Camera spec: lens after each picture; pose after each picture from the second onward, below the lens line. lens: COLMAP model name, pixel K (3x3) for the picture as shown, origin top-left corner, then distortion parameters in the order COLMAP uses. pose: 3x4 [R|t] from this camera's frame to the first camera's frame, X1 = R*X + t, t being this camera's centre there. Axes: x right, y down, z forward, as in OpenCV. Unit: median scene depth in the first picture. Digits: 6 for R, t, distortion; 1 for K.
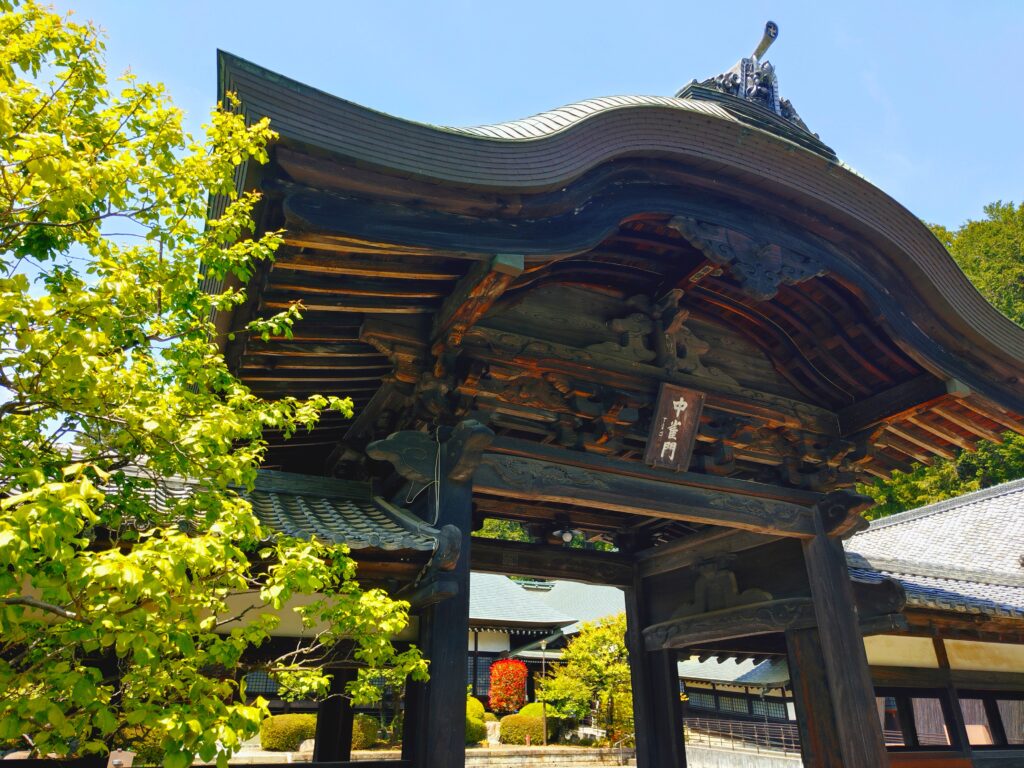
lens RADIAL K [[709.3, 0, 517.3], [0, 709.3, 380.0], [0, 0, 1]] dist [0.016576, -0.000983]
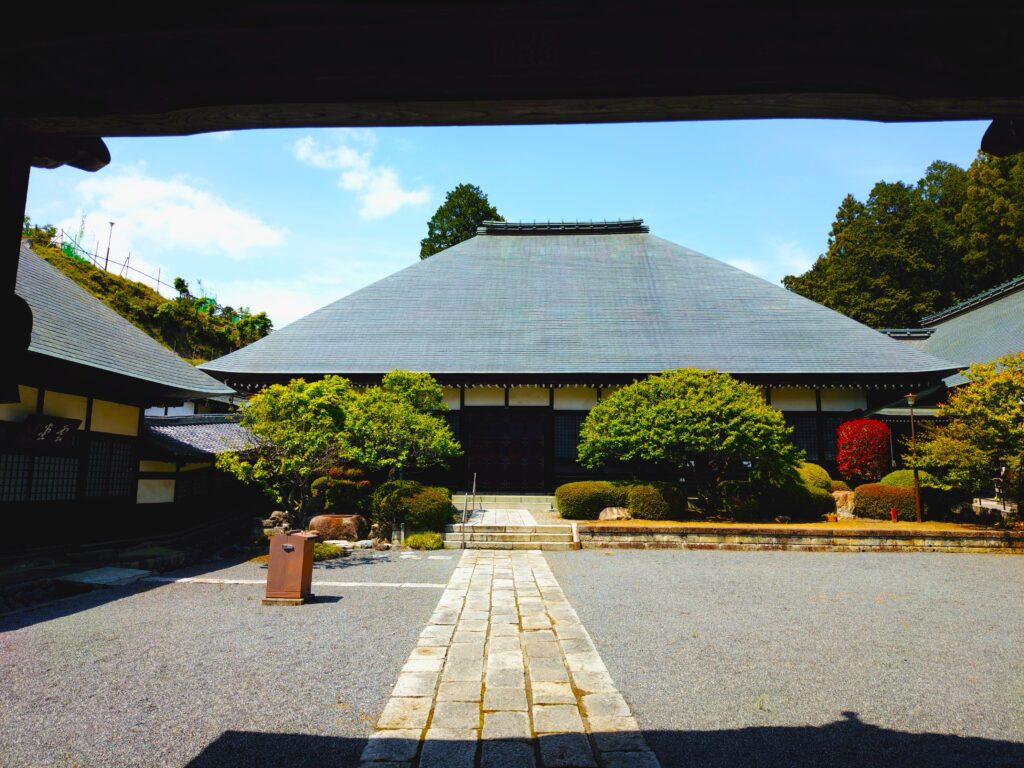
lens RADIAL K [[693.3, 0, 510.1], [0, 693.3, 367.2], [0, 0, 1]] dist [0.004418, -0.003182]
pose [[0.869374, -0.068878, -0.489331, 0.033664], [0.206104, 0.950537, 0.232380, 0.097028], [0.449122, -0.302878, 0.840568, 0.238476]]
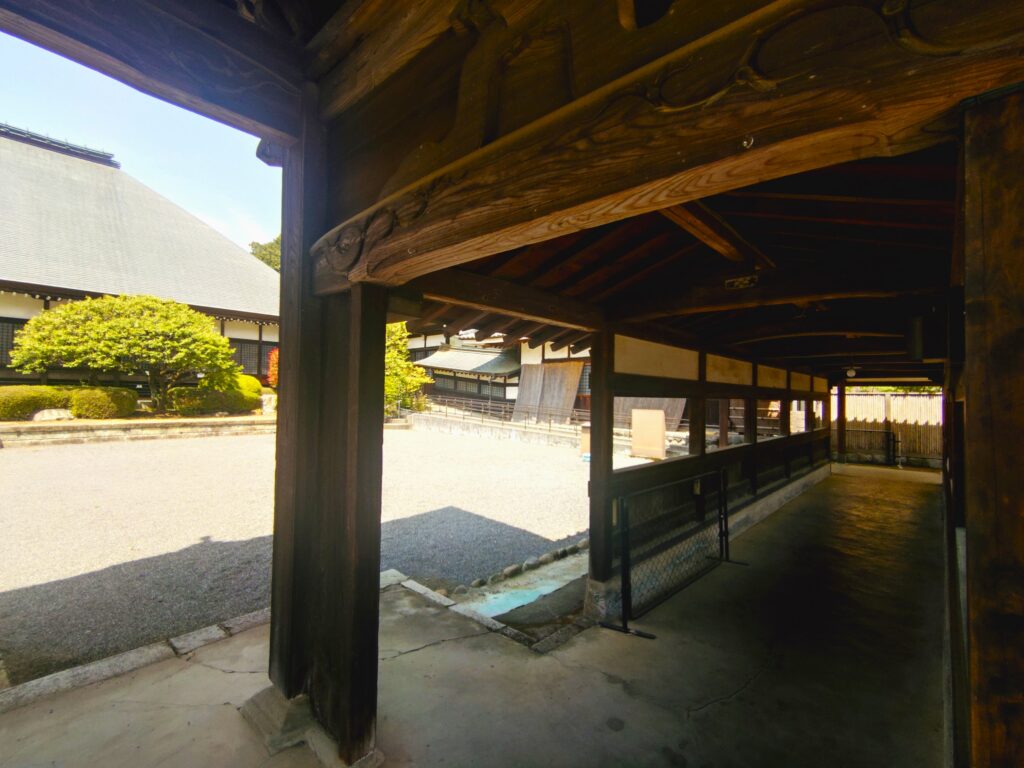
lens RADIAL K [[463.9, 0, 512.0], [0, 463.9, 384.0], [0, 0, 1]] dist [0.000981, -0.000213]
pose [[0.930180, 0.025062, 0.366248, 0.062777], [-0.175958, 0.906034, 0.384891, 0.101704], [-0.322187, -0.422463, 0.847184, 0.239790]]
